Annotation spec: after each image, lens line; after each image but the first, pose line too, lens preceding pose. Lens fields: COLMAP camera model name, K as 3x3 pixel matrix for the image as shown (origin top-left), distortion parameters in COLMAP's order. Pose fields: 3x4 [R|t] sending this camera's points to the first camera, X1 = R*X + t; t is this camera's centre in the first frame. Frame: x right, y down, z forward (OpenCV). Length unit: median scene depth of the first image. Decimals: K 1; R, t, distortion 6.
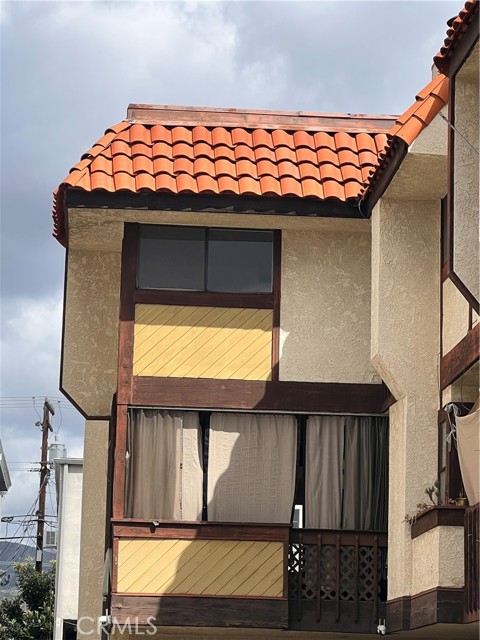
lens RADIAL K [[2109.3, 0, 241.0], [0, 2109.3, 320.4], [0, 0, 1]] dist [-0.099047, 0.000000]
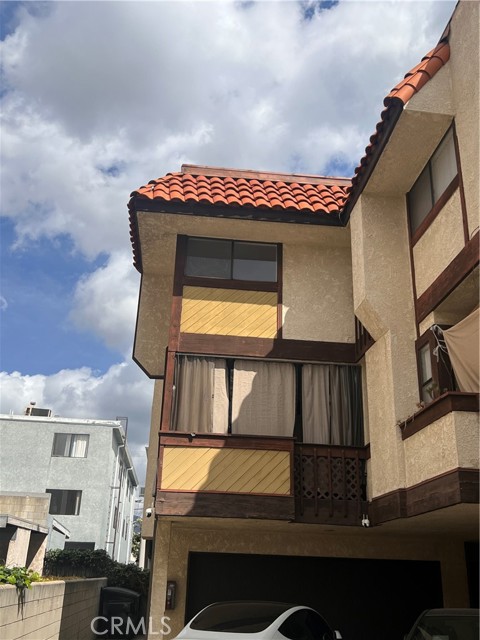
lens RADIAL K [[626.7, 0, 235.8], [0, 626.7, 317.0], [0, 0, 1]] dist [0.051058, 0.000000]
pose [[0.999802, 0.013855, 0.014308, -0.020151], [-0.010532, 0.977517, -0.210591, 0.104958], [-0.016905, 0.210399, 0.977469, 0.591581]]
